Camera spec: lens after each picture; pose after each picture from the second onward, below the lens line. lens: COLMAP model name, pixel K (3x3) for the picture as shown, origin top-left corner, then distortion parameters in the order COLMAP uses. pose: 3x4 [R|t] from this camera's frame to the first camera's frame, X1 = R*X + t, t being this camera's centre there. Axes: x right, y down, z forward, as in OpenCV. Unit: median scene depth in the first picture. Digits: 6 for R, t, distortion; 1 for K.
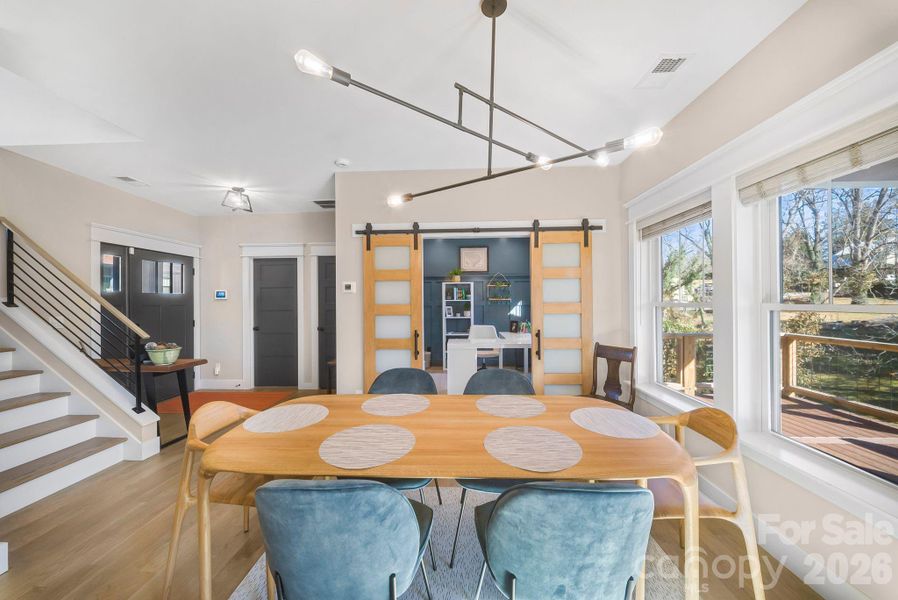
lens RADIAL K [[319.8, 0, 460.5], [0, 319.8, 300.4], [0, 0, 1]] dist [-0.000039, 0.000017]
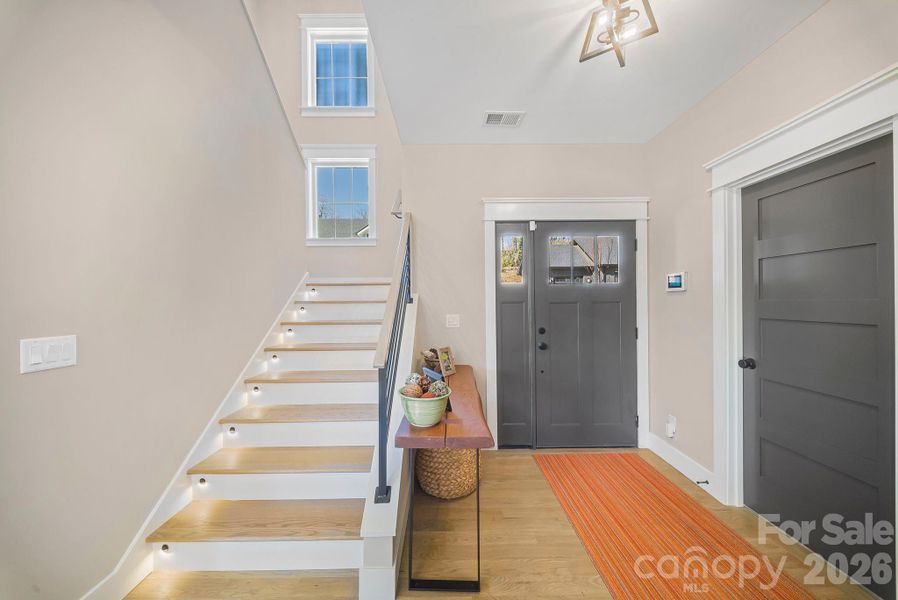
lens RADIAL K [[318.5, 0, 443.9], [0, 318.5, 300.4], [0, 0, 1]] dist [0.000351, -0.000012]
pose [[0.019737, 0.009680, -0.999758, -0.260085], [0.013319, 0.999862, 0.009944, 0.000883], [0.999716, -0.013513, 0.019605, 0.633299]]
